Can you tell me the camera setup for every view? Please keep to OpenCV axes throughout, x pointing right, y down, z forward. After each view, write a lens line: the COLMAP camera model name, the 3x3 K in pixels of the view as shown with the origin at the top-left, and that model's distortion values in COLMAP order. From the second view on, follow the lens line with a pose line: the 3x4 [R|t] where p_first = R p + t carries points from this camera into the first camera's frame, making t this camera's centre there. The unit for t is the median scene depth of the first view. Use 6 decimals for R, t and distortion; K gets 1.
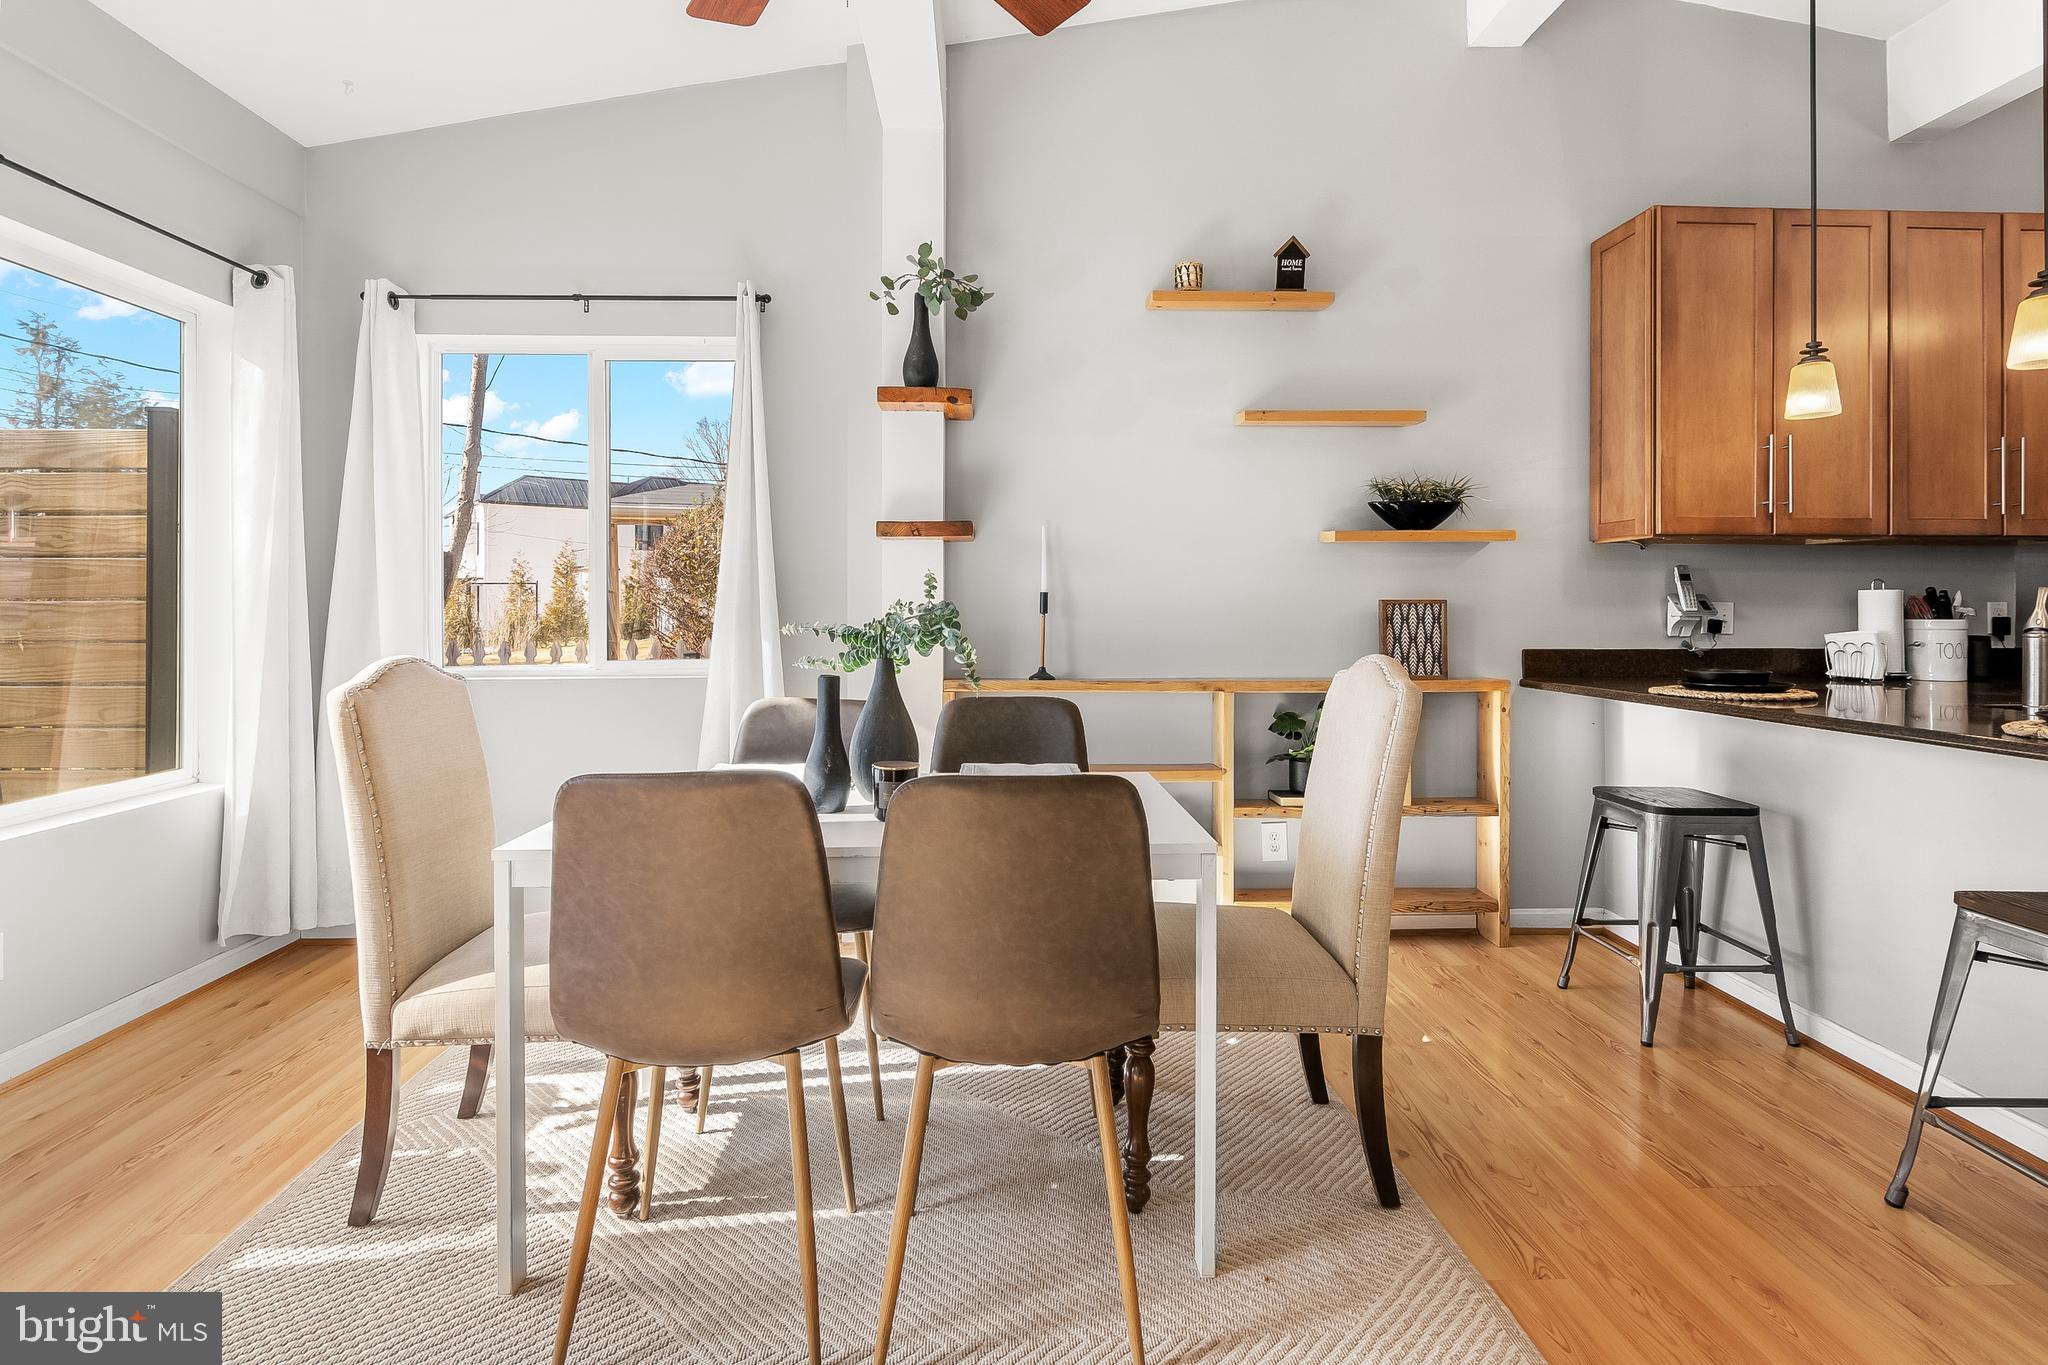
lens RADIAL K [[999.8, 0, 1017.5], [0, 999.8, 605.1], [0, 0, 1]] dist [-0.002601, -0.004394]
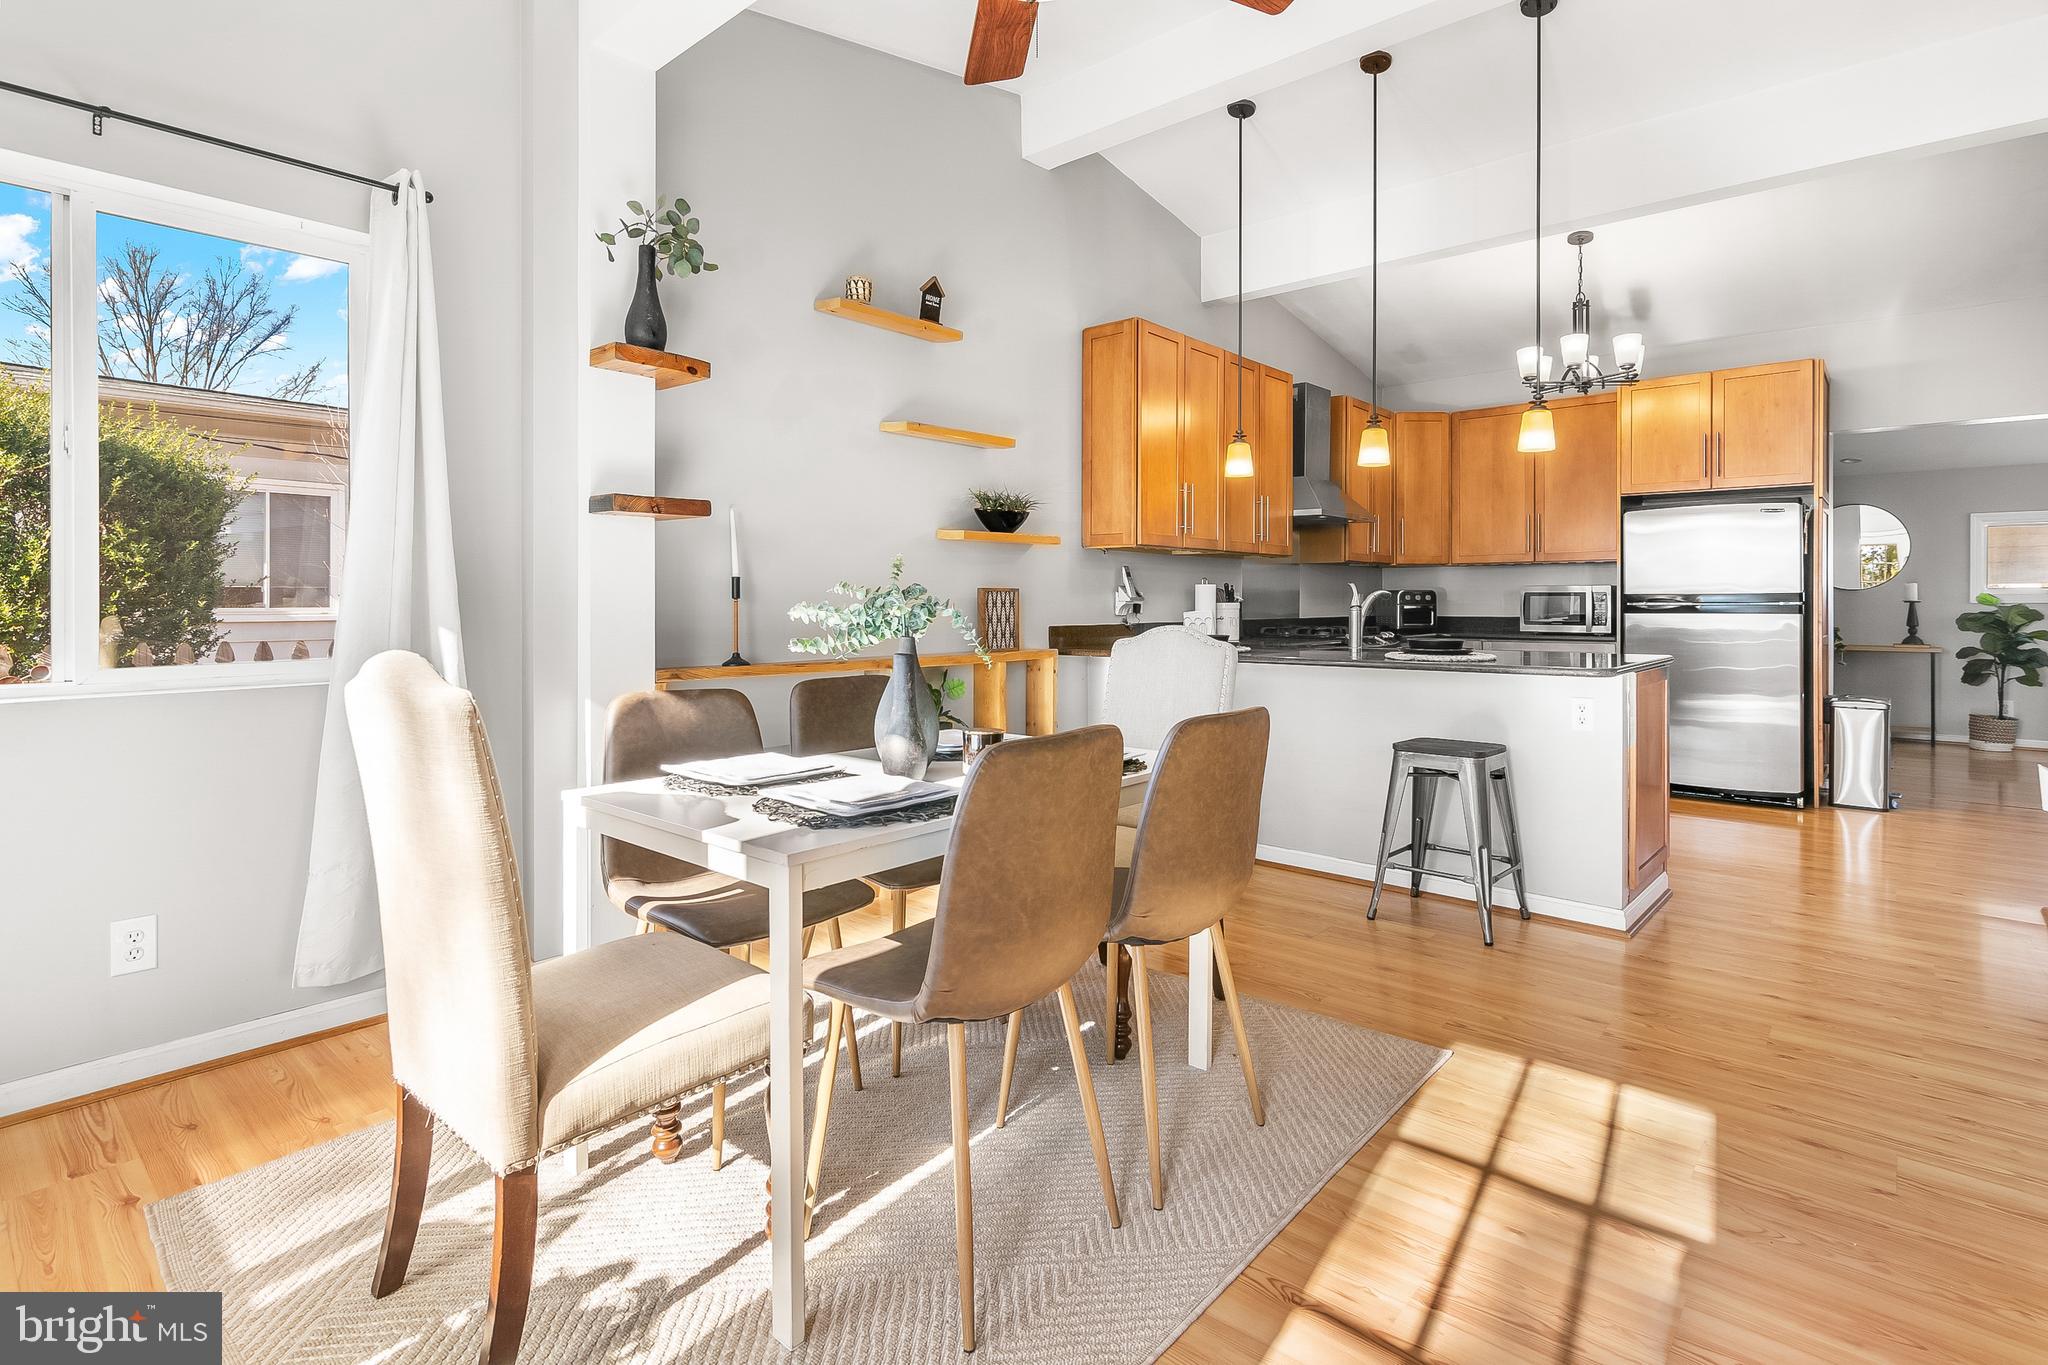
lens RADIAL K [[999.8, 0, 1048.6], [0, 999.8, 599.3], [0, 0, 1]] dist [-0.002601, -0.004394]
pose [[0.675169, 0.001216, 0.737662, -0.494261], [-0.002896, 0.999995, 0.001001, 0.007119], [-0.737657, -0.002812, 0.675169, 0.108834]]
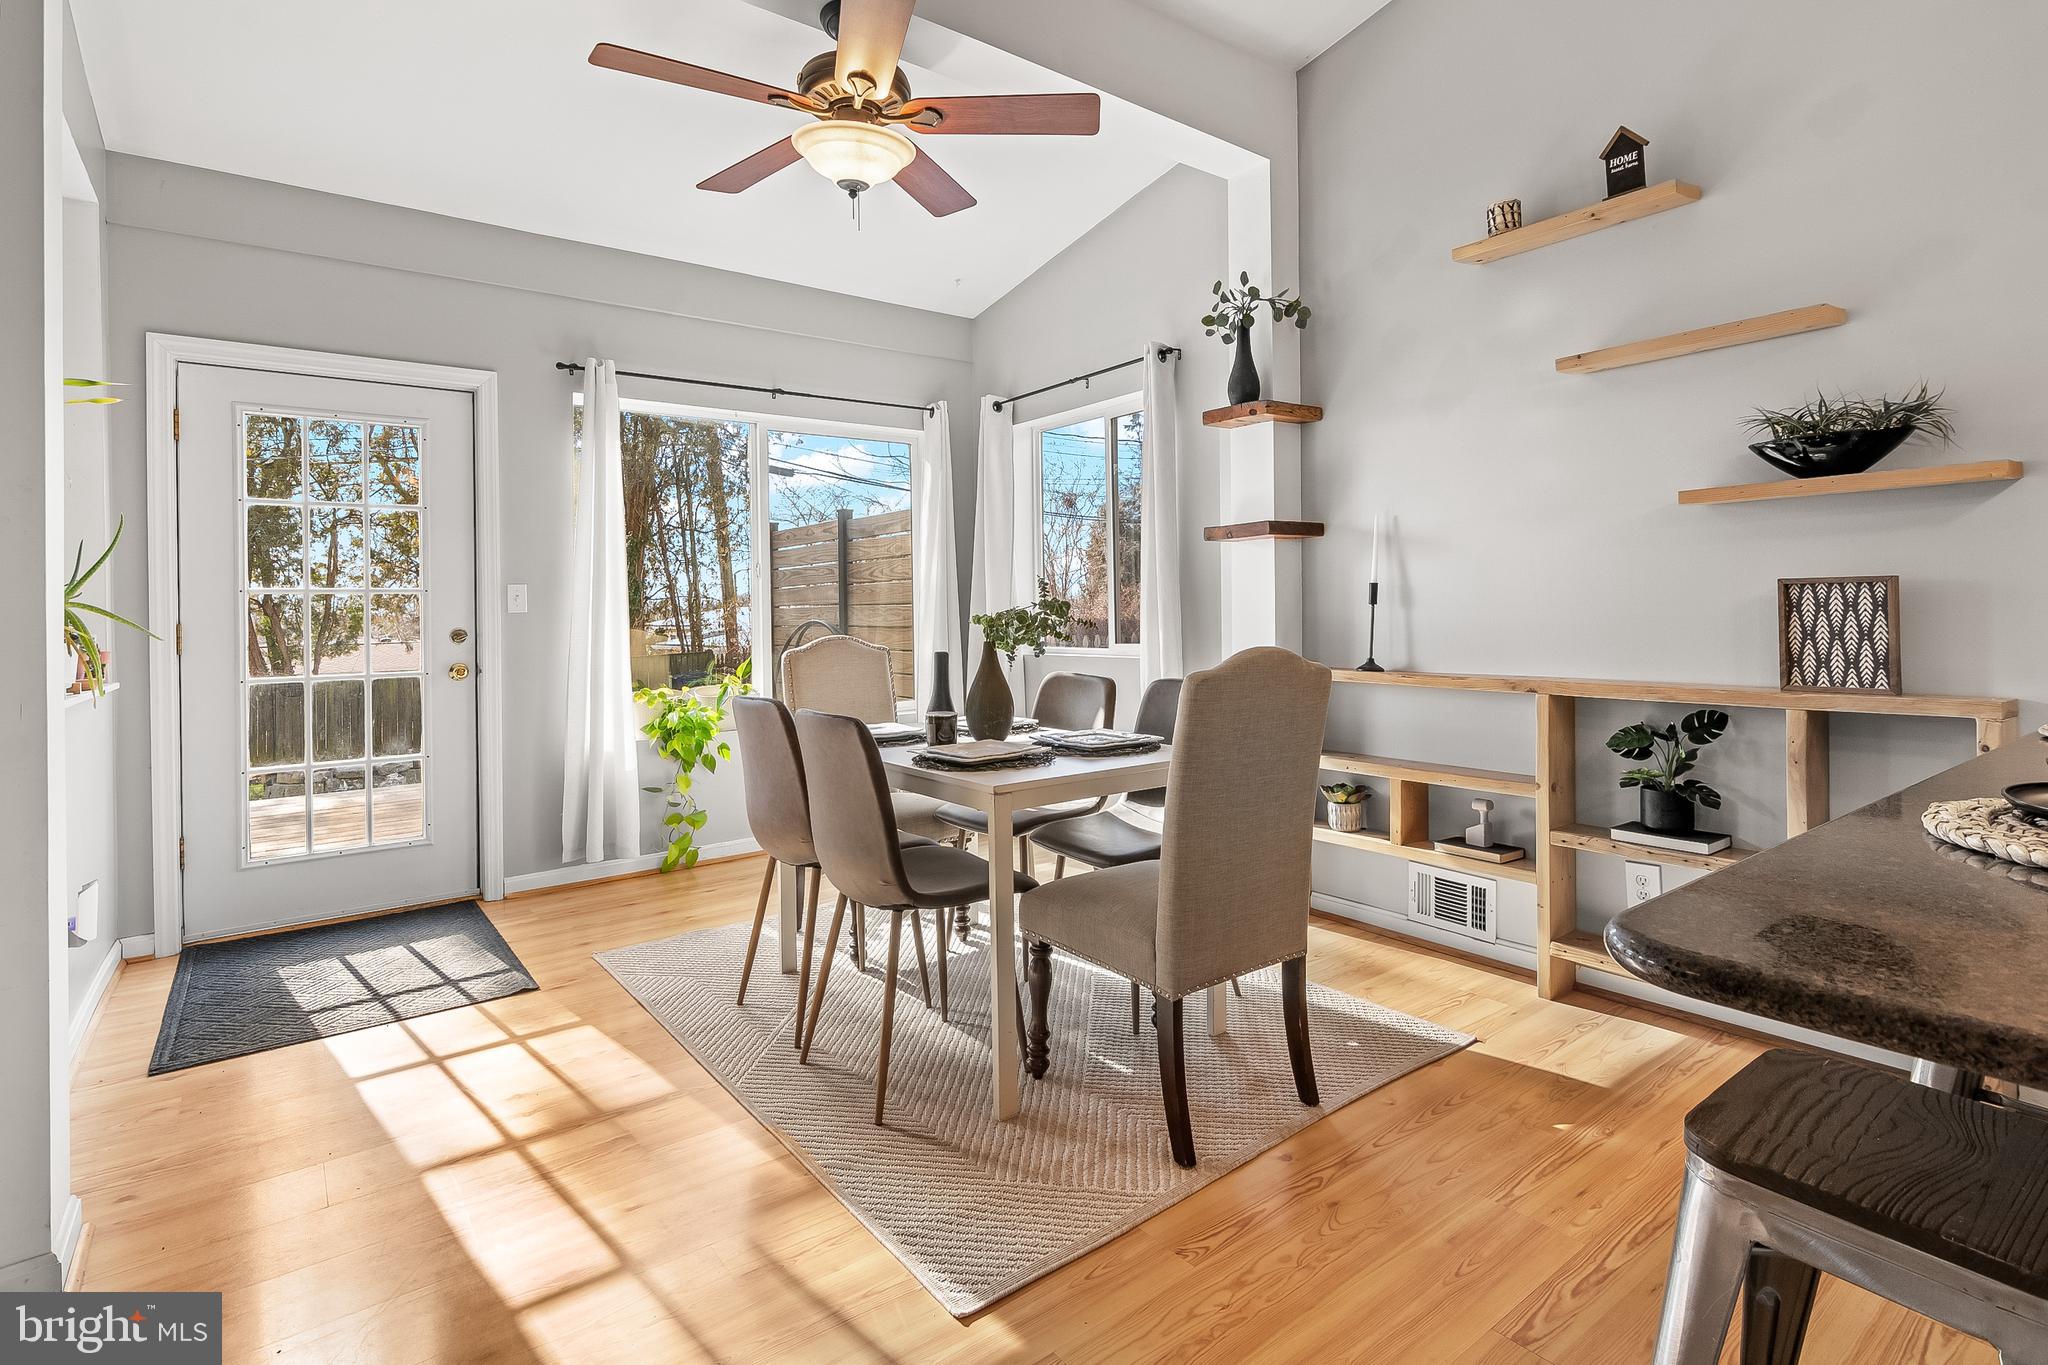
lens RADIAL K [[999.8, 0, 1034.3], [0, 999.8, 611.4], [0, 0, 1]] dist [-0.002601, -0.004394]
pose [[0.572750, -0.007705, -0.819694, 0.651208], [0.022058, 0.999739, 0.006016, 0.001738], [0.819434, -0.021527, 0.572770, 0.154070]]
